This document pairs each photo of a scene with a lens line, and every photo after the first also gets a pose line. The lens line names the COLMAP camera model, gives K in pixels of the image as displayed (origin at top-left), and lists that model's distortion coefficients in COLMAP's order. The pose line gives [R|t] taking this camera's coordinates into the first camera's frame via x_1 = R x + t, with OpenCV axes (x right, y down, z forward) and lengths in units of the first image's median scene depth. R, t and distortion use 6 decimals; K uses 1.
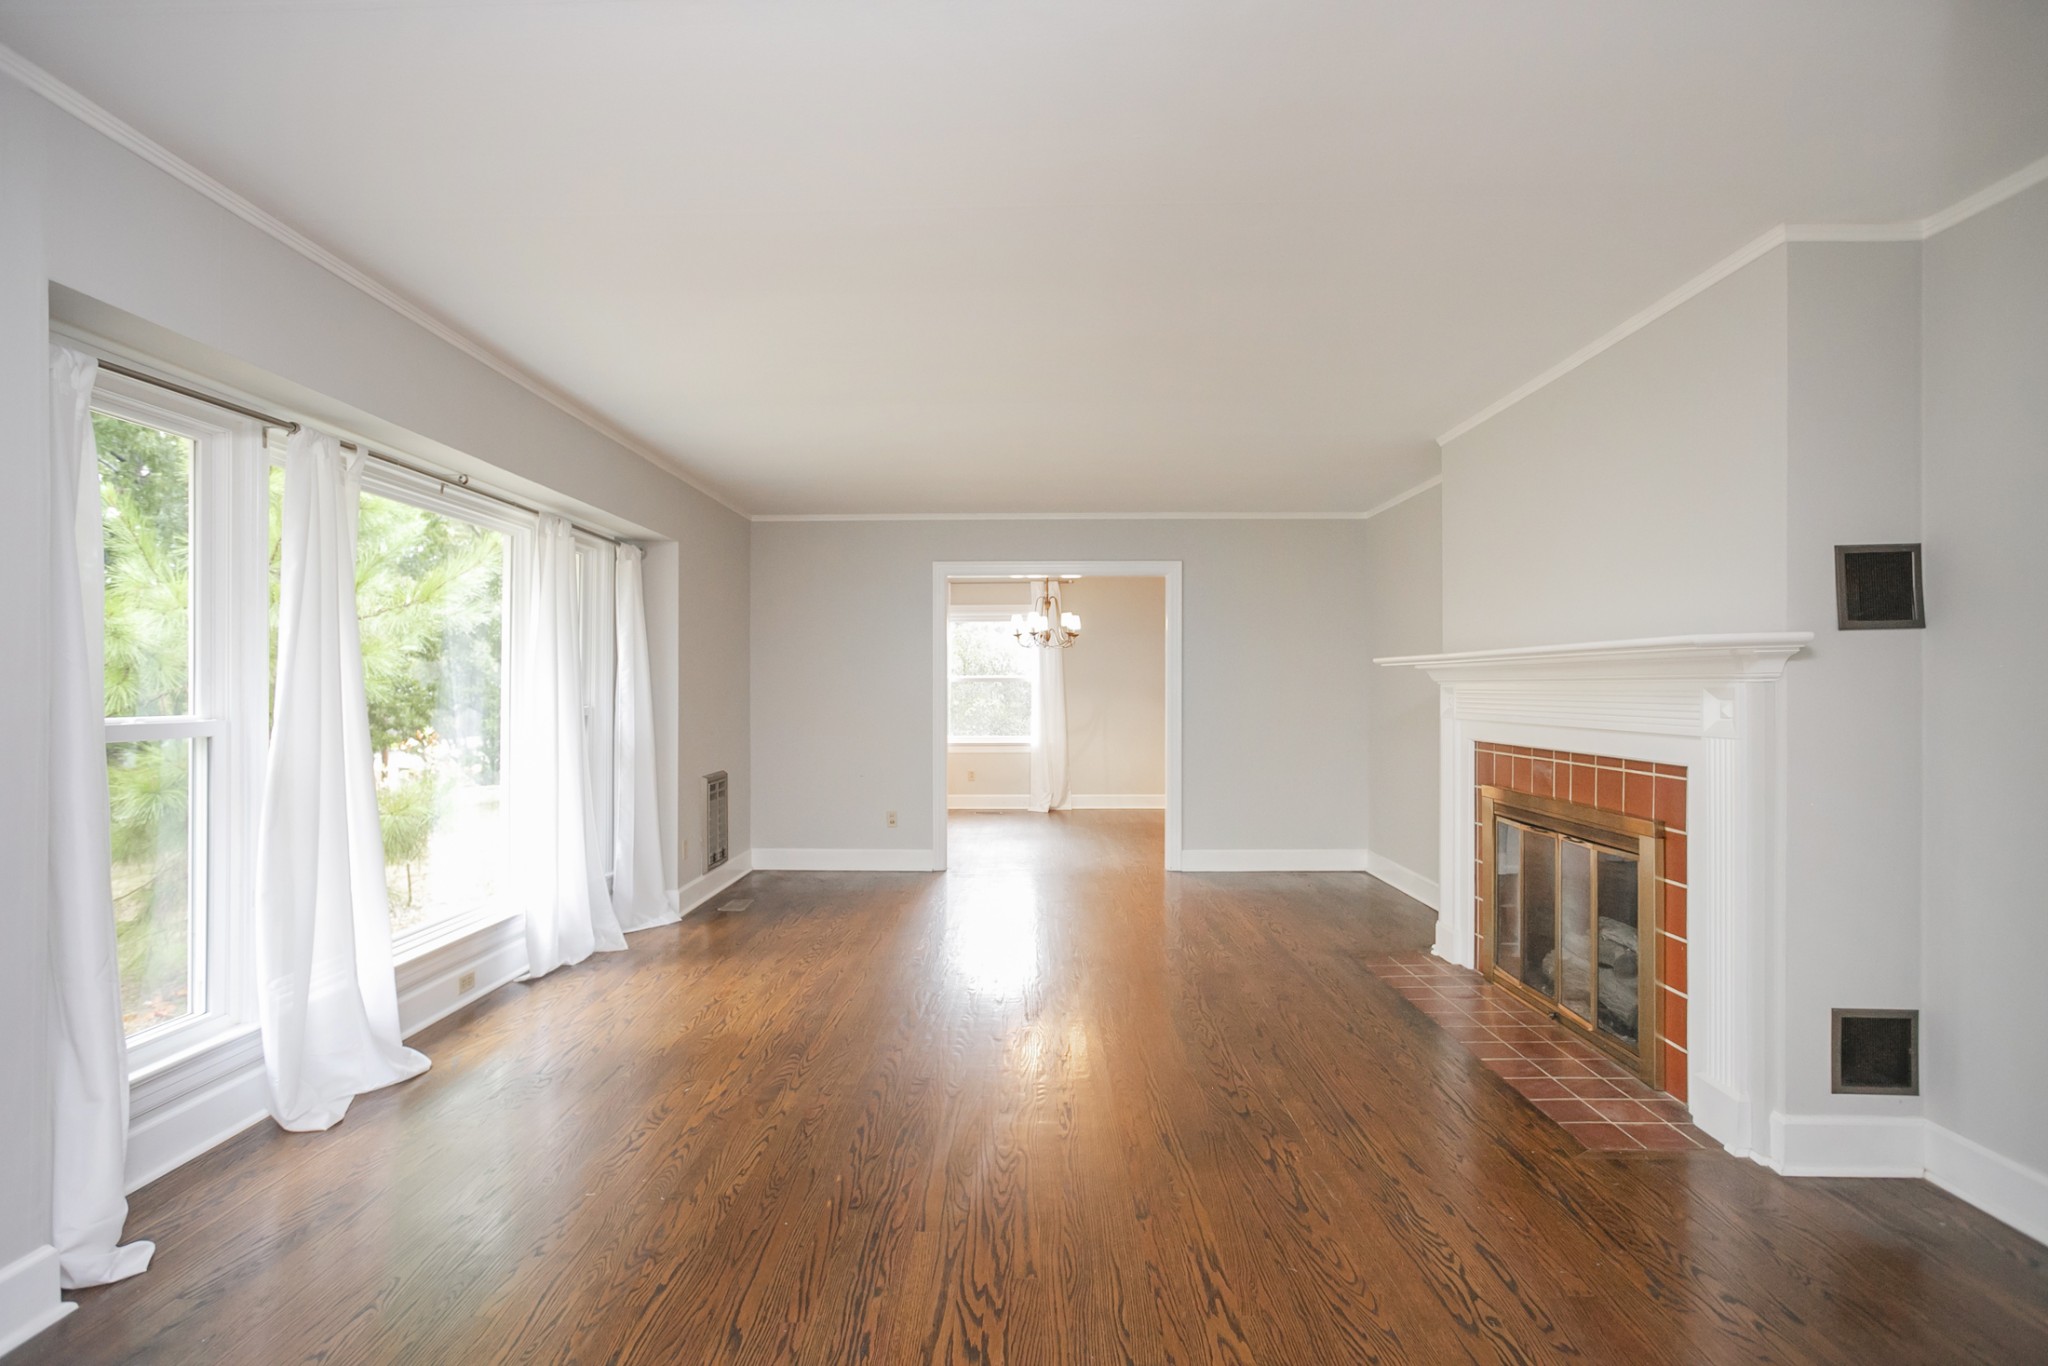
lens RADIAL K [[983.1, 0, 1036.3], [0, 983.1, 684.4], [0, 0, 1]] dist [-0.003693, 0.016039]
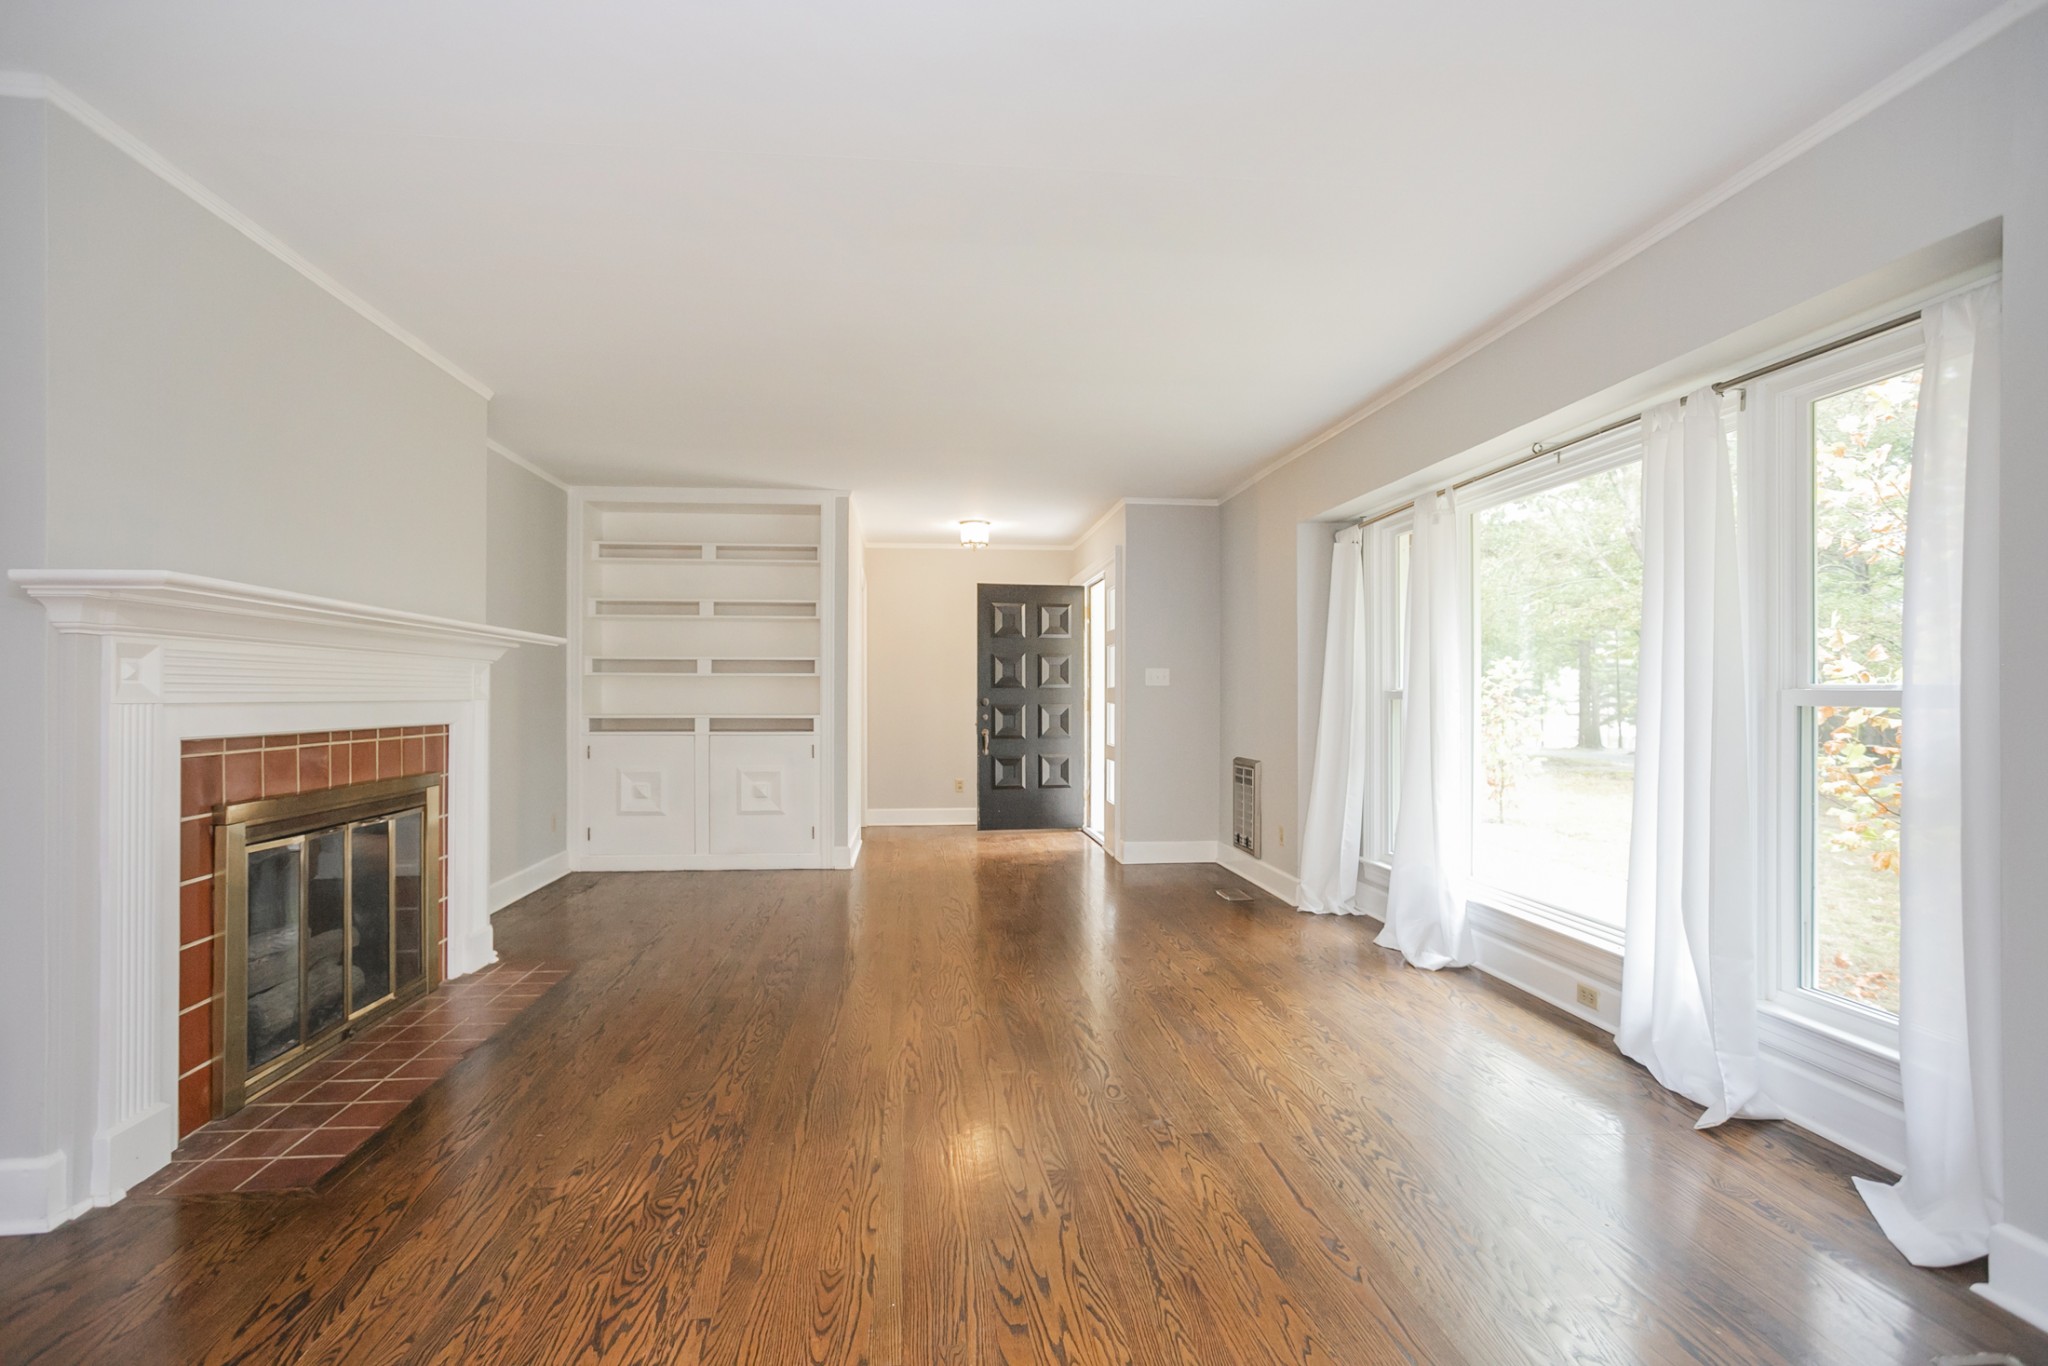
lens RADIAL K [[983.1, 0, 1036.3], [0, 983.1, 684.4], [0, 0, 1]] dist [-0.003693, 0.016039]
pose [[-0.993032, -0.002482, -0.117823, 0.019182], [-0.000808, 0.999898, -0.014251, 0.037836], [0.117846, -0.014057, -0.992932, 1.923942]]
